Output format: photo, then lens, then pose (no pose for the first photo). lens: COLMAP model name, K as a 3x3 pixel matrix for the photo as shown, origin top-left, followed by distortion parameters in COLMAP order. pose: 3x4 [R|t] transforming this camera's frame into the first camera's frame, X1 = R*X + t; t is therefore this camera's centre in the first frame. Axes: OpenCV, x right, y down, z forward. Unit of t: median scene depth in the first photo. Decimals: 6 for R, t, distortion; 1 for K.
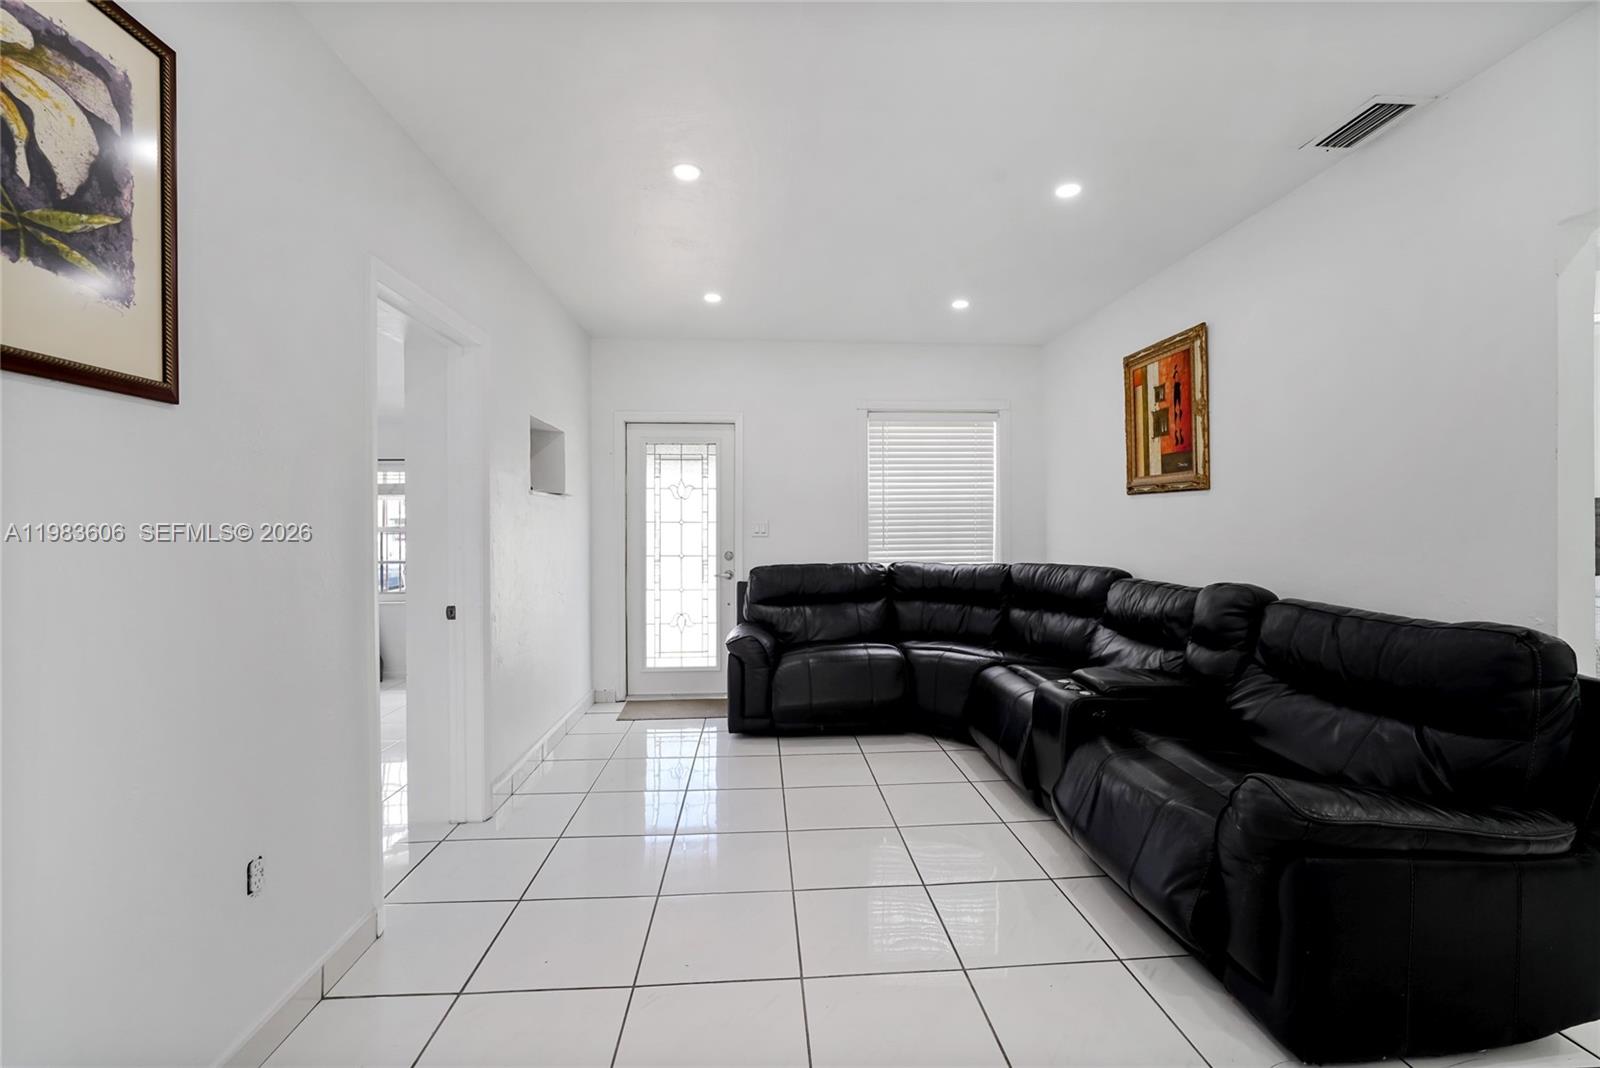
lens RADIAL K [[668.2, 0, 806.3], [0, 668.2, 524.8], [0, 0, 1]] dist [-0.000119, -0.001045]
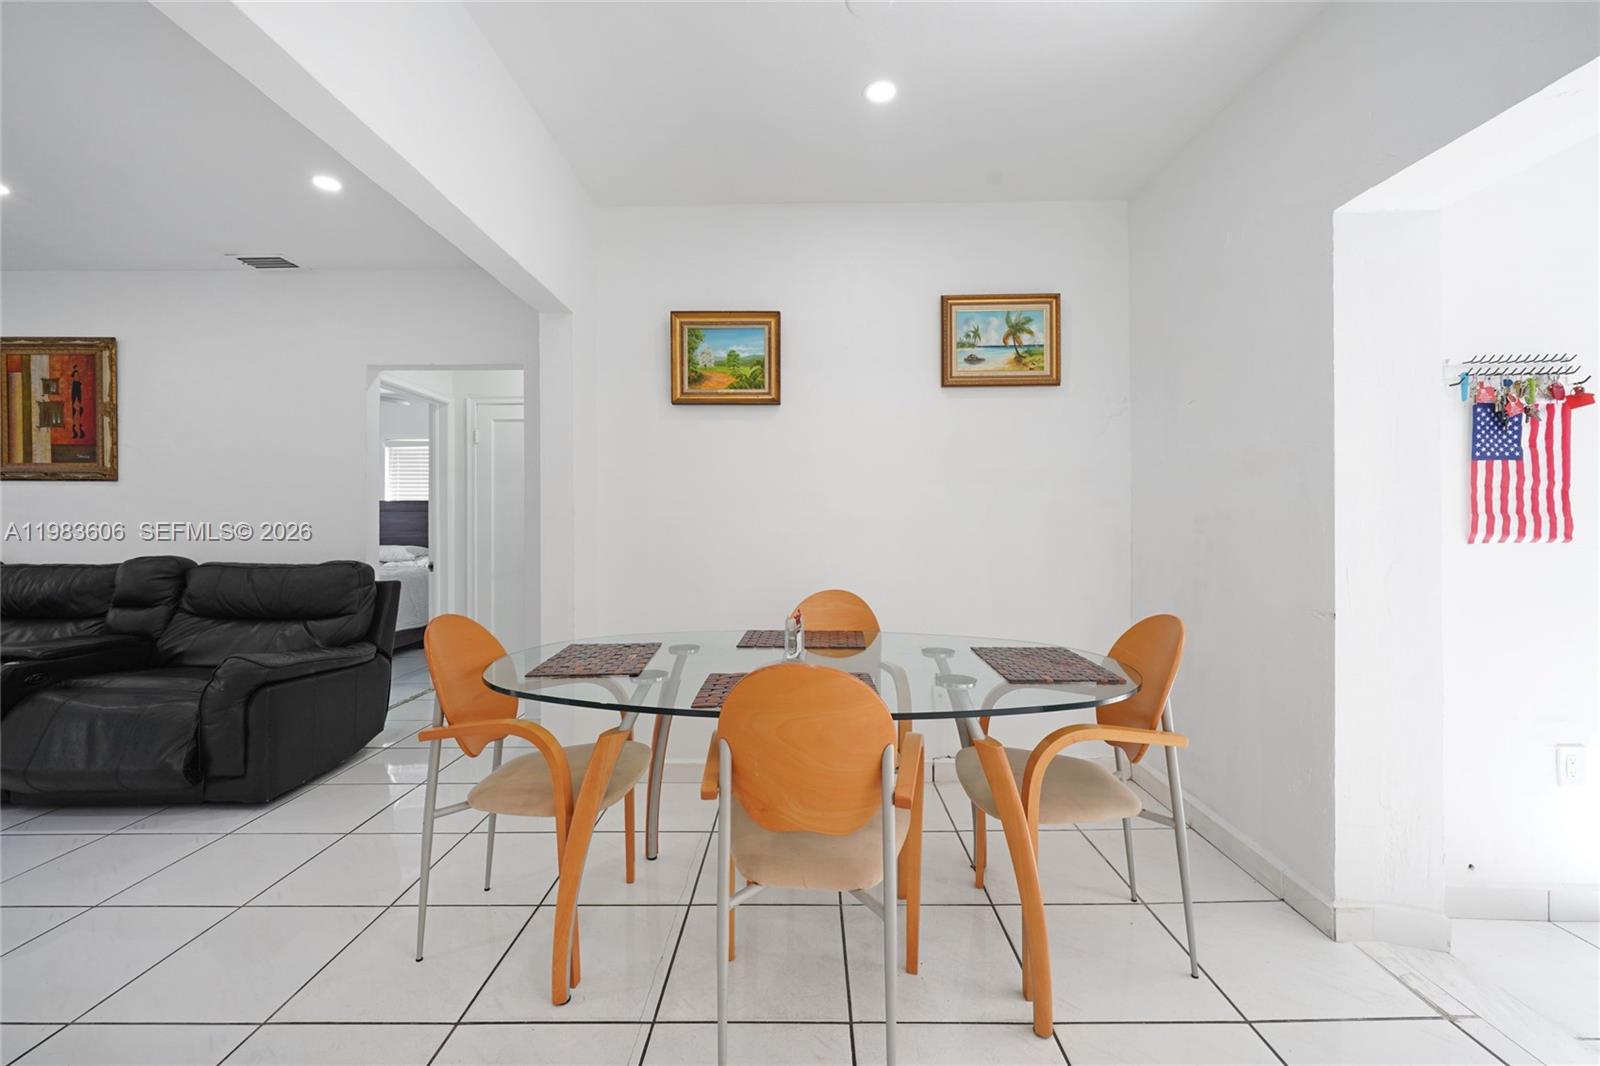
lens RADIAL K [[668.2, 0, 809.0], [0, 668.2, 526.5], [0, 0, 1]] dist [-0.000119, -0.001045]
pose [[0.074815, 0.007896, 0.997166, -0.456865], [0.002857, 0.999963, -0.008133, 0.038796], [-0.997193, 0.003458, 0.074790, -0.286832]]
